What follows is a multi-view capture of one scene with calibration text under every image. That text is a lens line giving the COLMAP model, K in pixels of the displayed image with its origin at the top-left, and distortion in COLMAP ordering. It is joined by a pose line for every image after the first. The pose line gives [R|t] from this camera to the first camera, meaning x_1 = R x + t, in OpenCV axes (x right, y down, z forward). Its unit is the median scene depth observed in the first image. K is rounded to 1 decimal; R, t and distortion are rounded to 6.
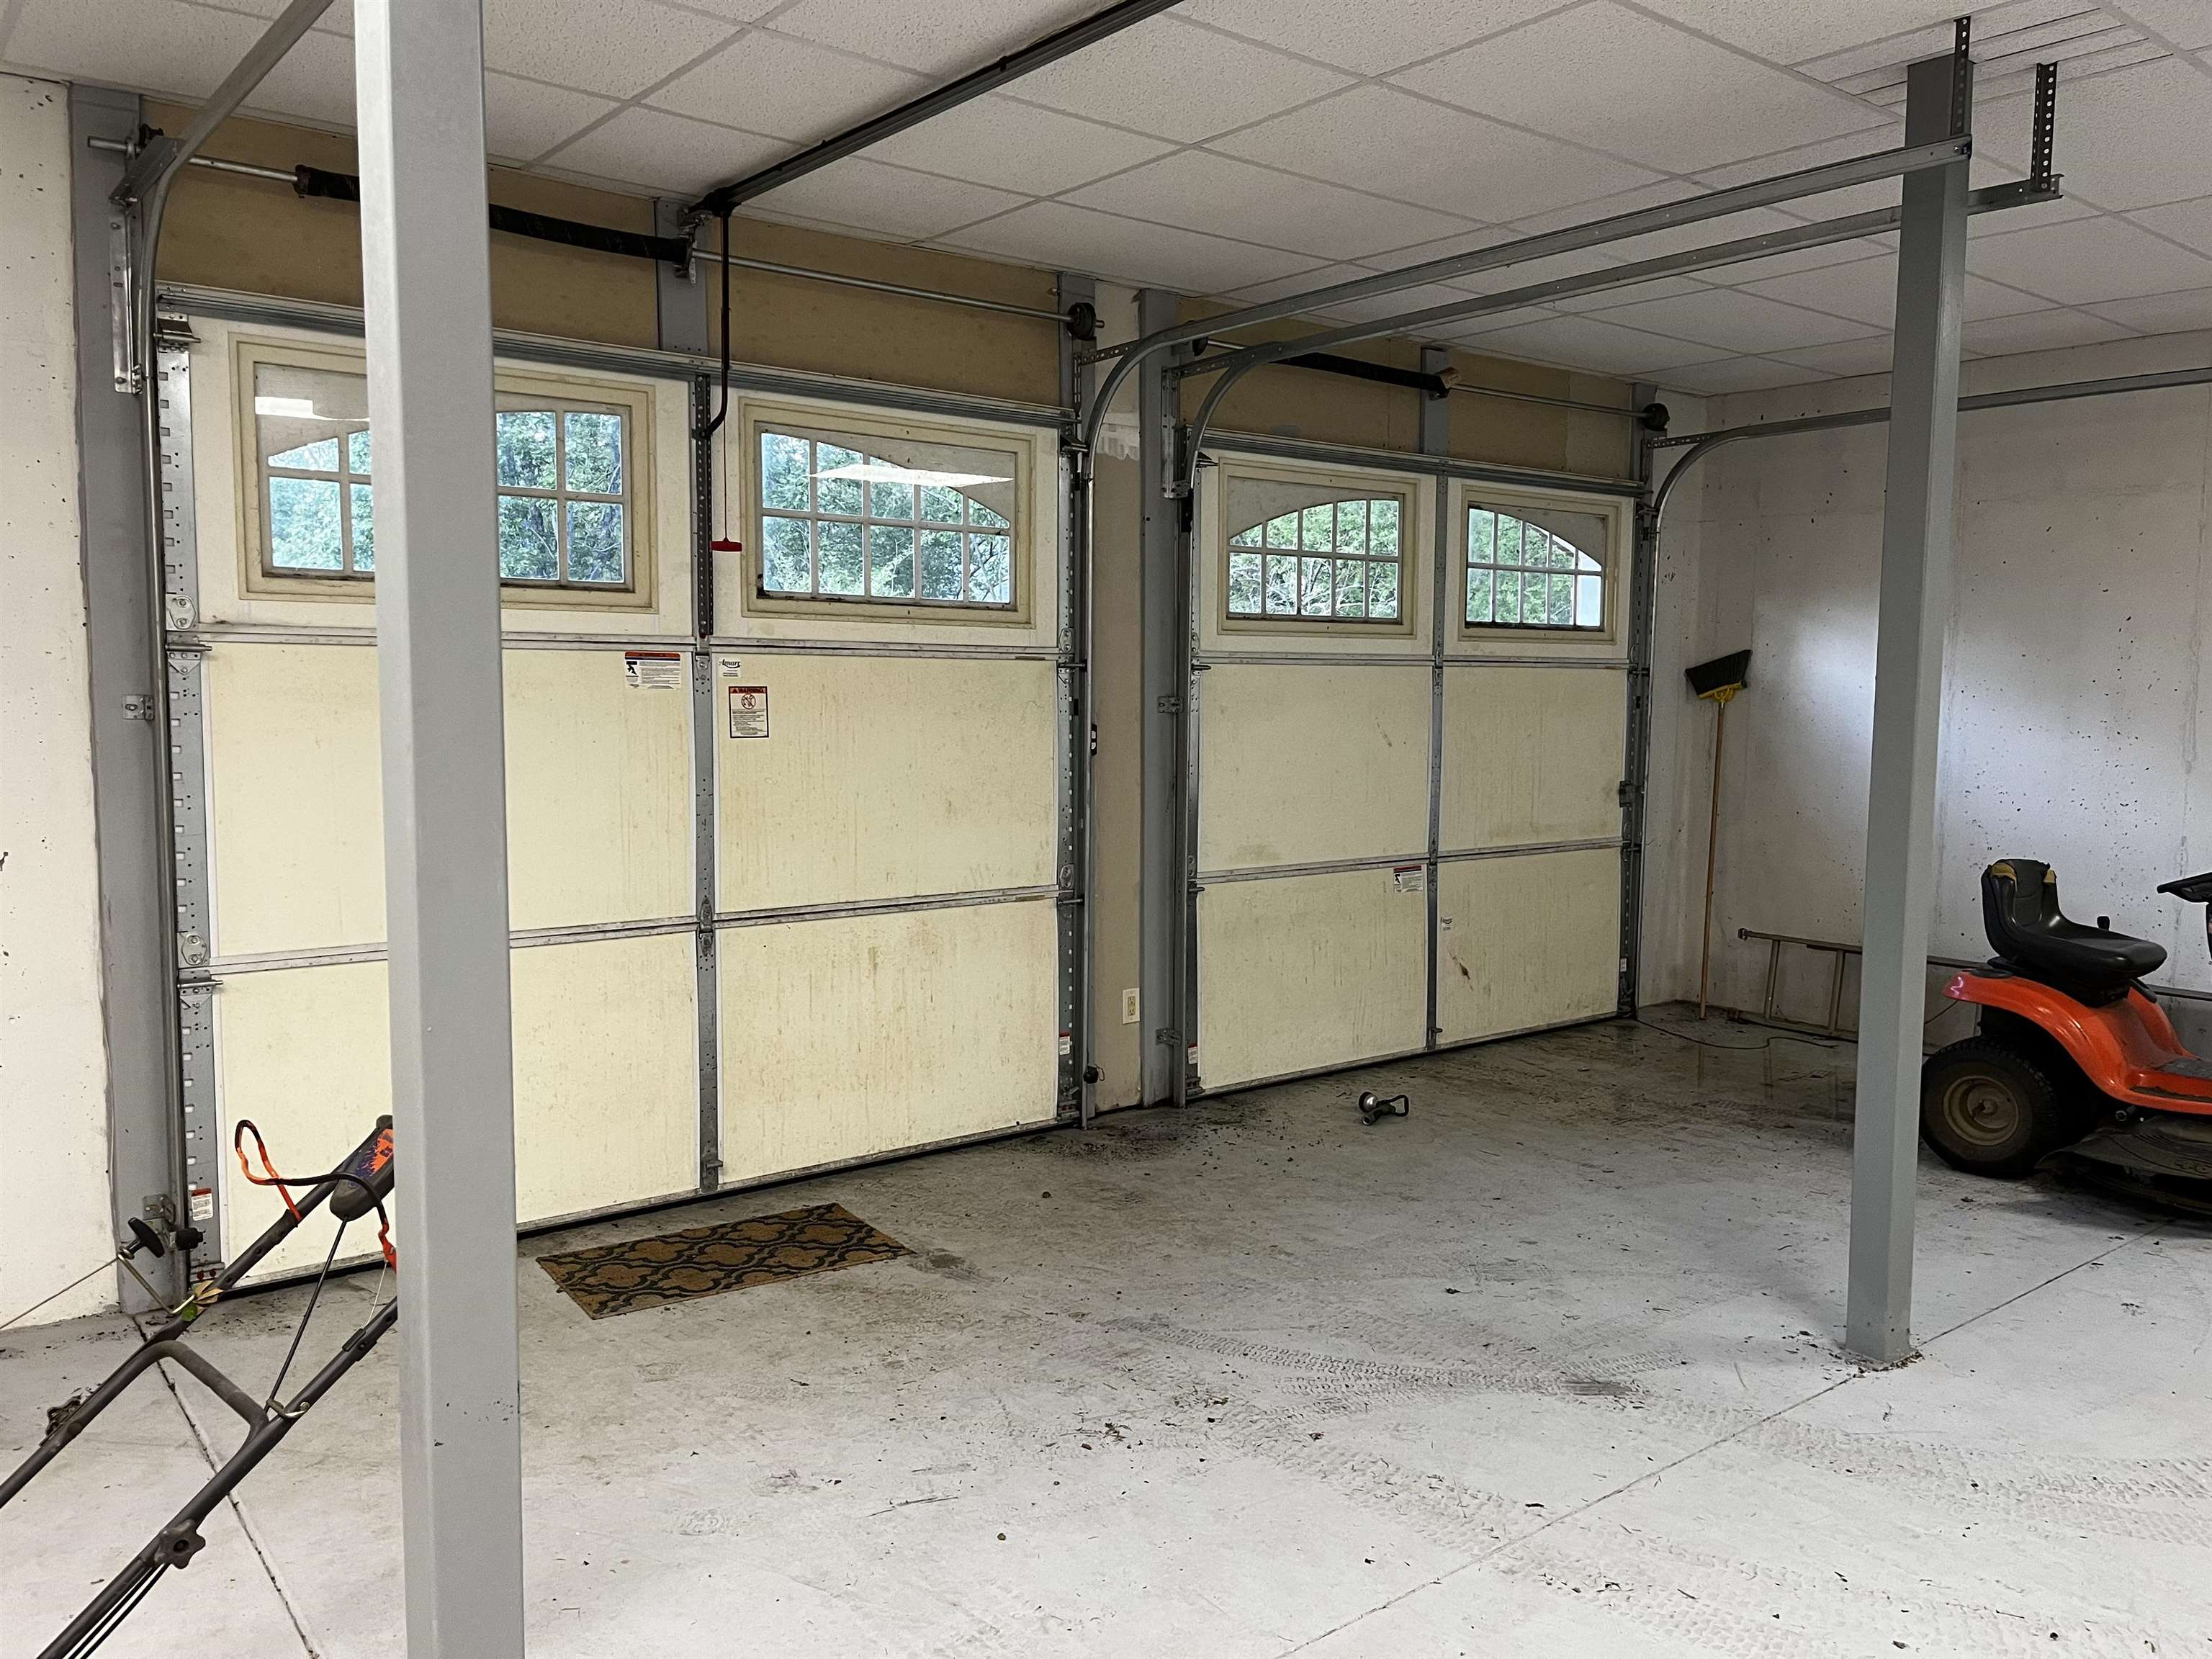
lens RADIAL K [[1679.1, 0, 1100.0], [0, 1679.1, 827.6], [0, 0, 1]] dist [0.005360, -0.035819]
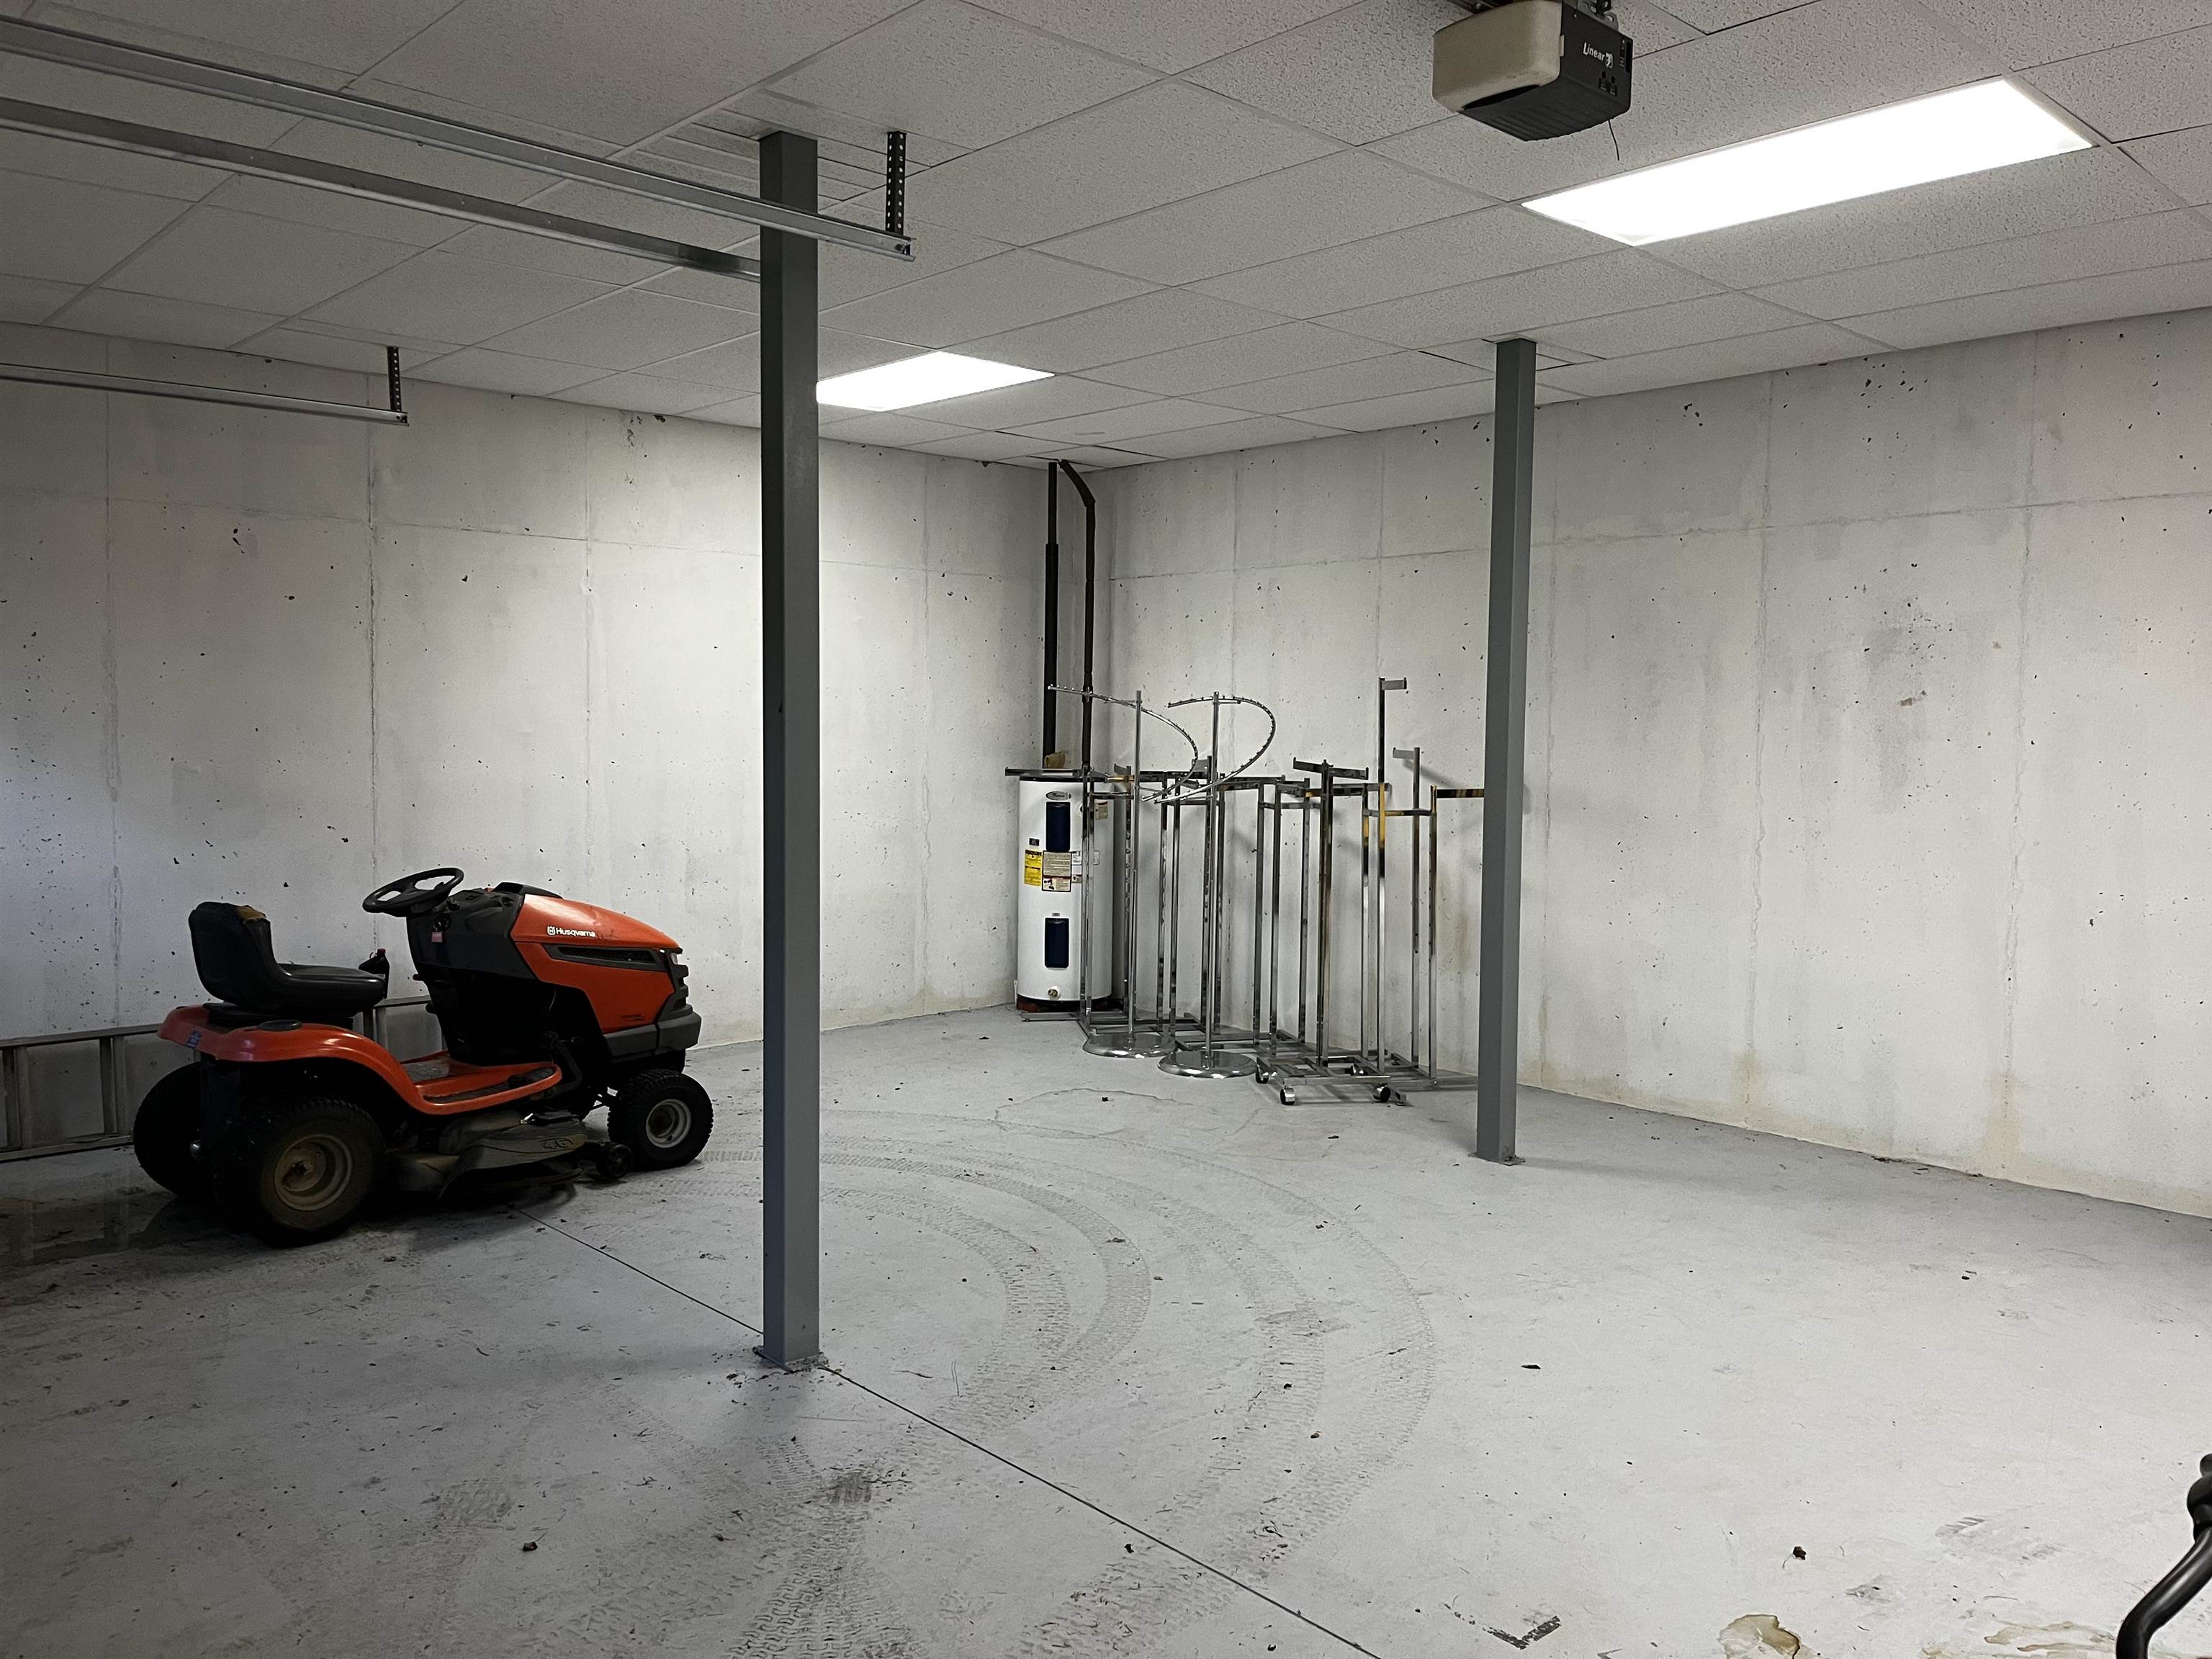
lens RADIAL K [[1679.1, 0, 1100.7], [0, 1679.1, 826.2], [0, 0, 1]] dist [0.005360, -0.035819]
pose [[-0.075878, -0.077706, 0.994085, -0.469849], [0.080585, 0.993220, 0.083790, -0.072548], [-0.993855, 0.086466, -0.069101, 0.703517]]
